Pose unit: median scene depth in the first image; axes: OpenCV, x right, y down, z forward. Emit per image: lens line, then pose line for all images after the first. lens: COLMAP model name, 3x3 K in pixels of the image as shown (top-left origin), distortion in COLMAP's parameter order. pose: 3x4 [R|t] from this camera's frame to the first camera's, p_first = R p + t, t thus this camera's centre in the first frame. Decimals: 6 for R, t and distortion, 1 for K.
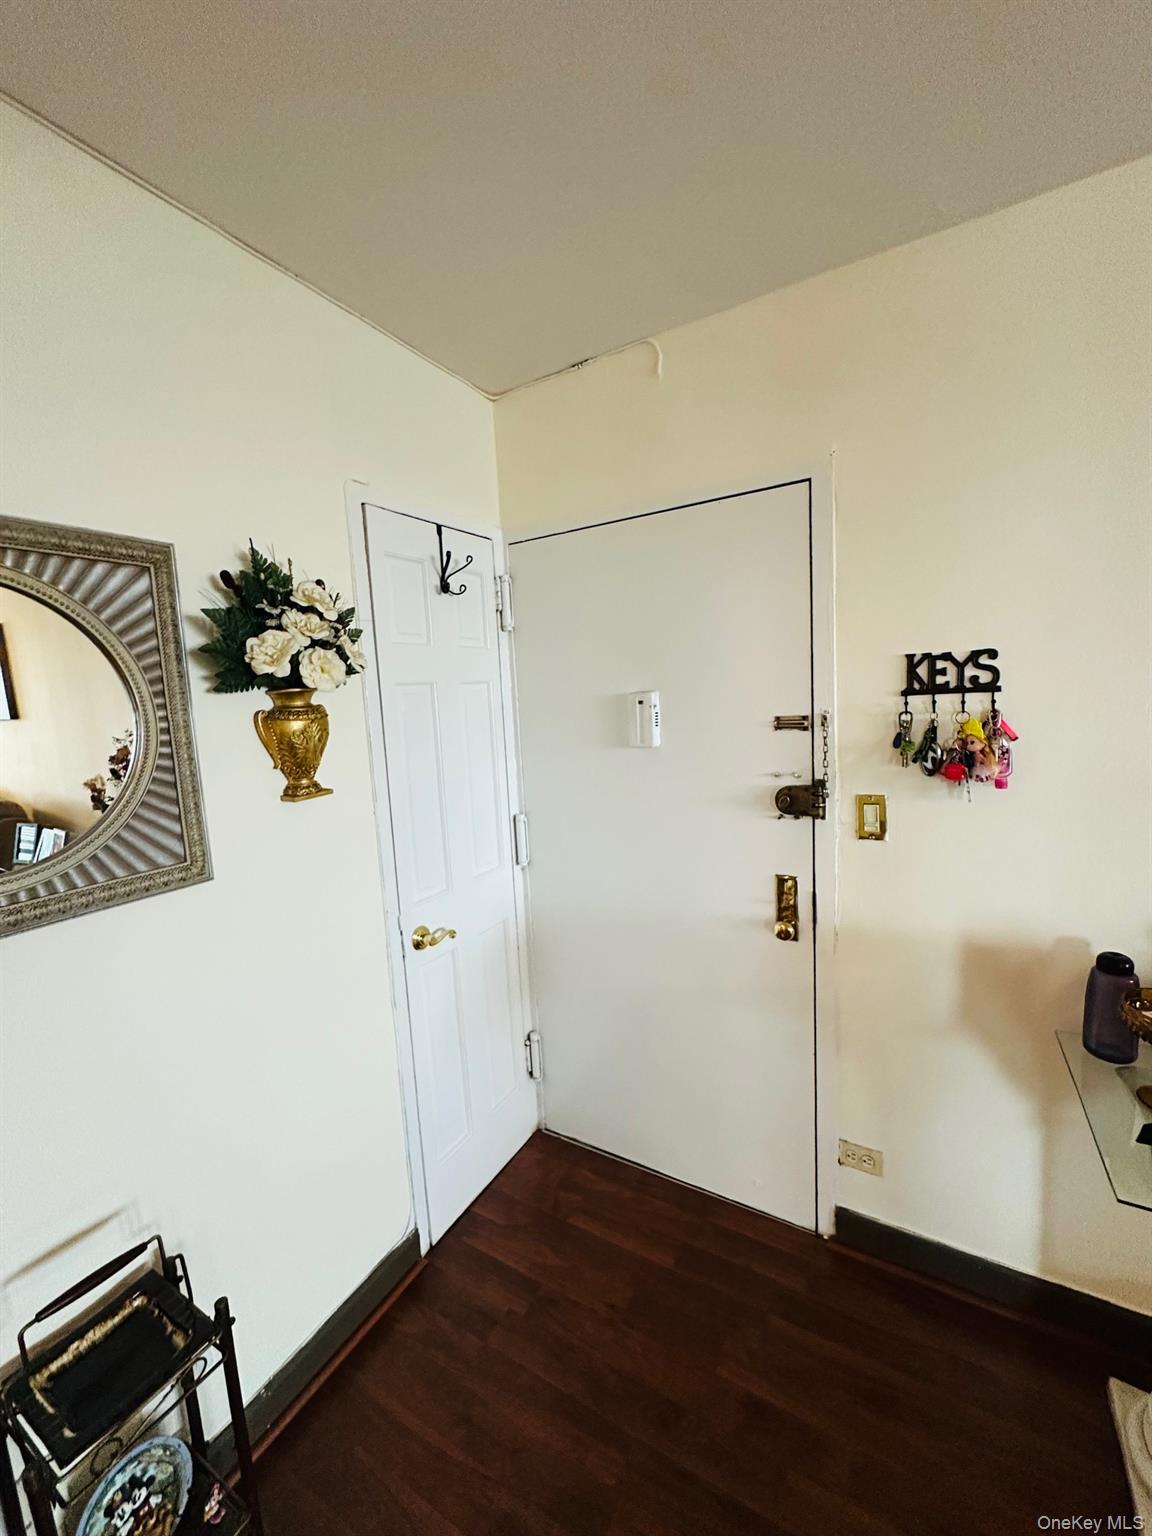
lens RADIAL K [[612.2, 0, 575.6], [0, 612.2, 772.9], [0, 0, 1]] dist [0.000724, -0.000224]
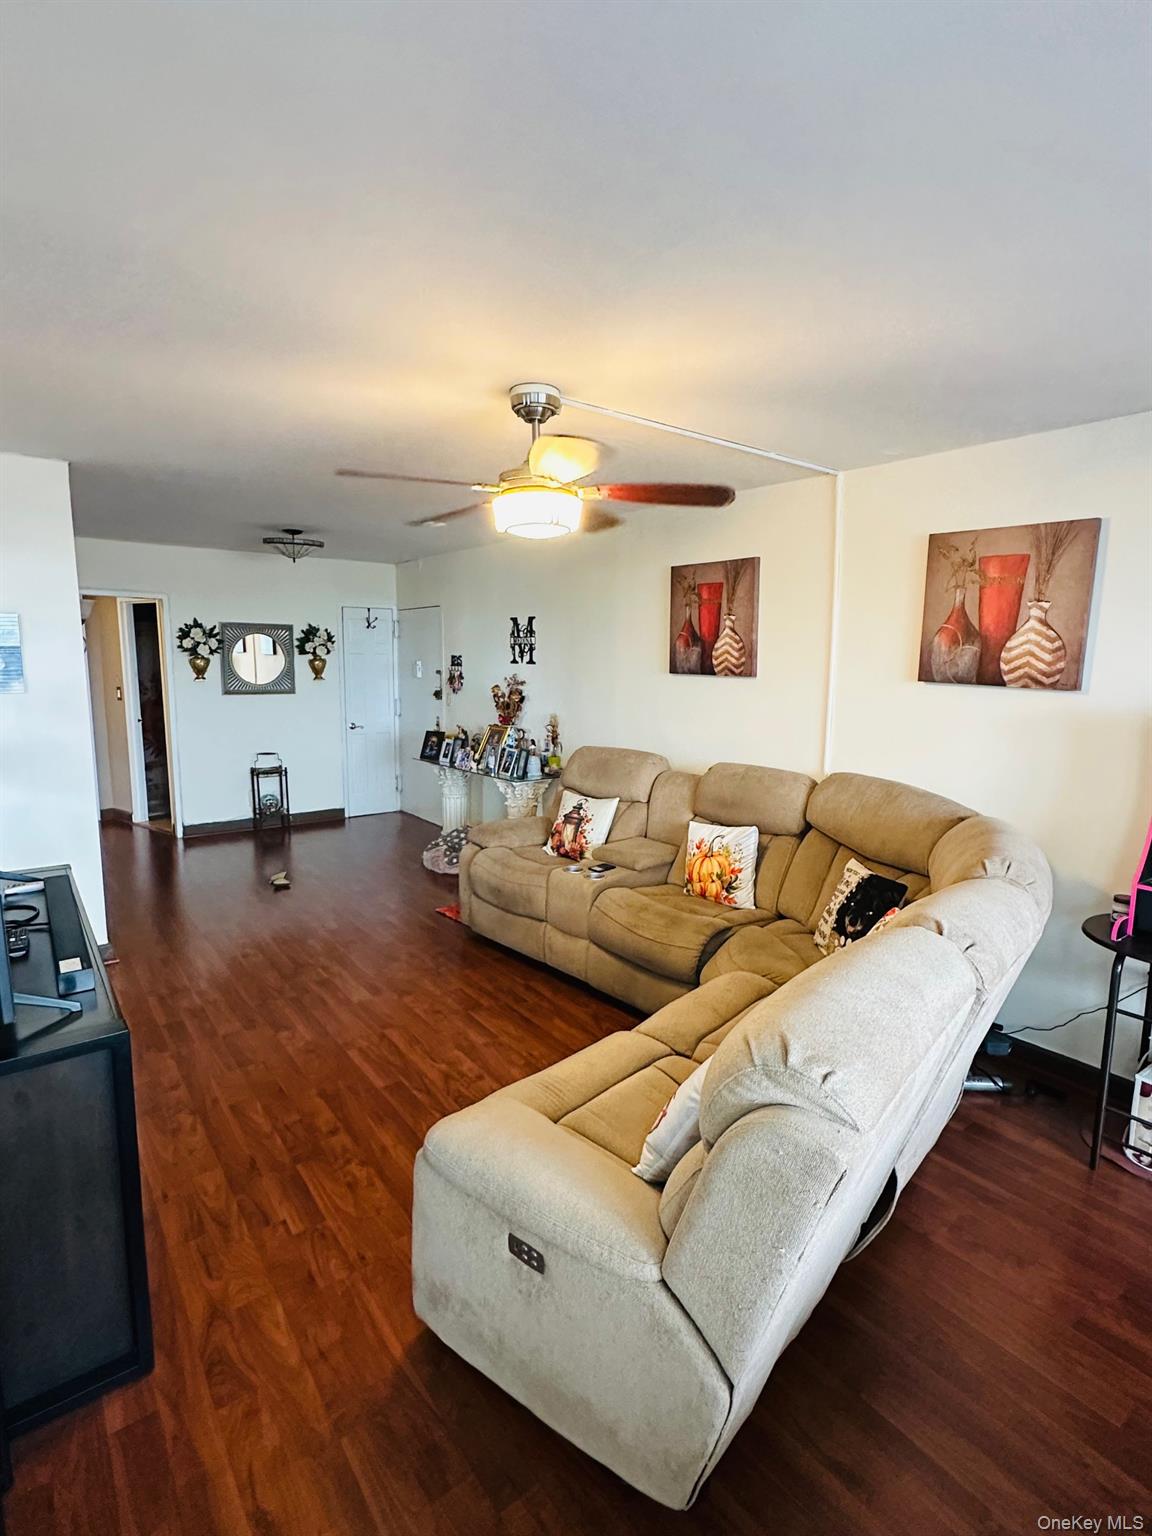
lens RADIAL K [[749.3, 0, 576.8], [0, 749.3, 766.5], [0, 0, 1]] dist [-0.000755, -0.000015]
pose [[0.917947, 0.119599, -0.378244, 3.218338], [-0.109833, 0.992820, 0.047375, 0.190574], [0.381194, -0.001944, 0.924493, -3.100643]]
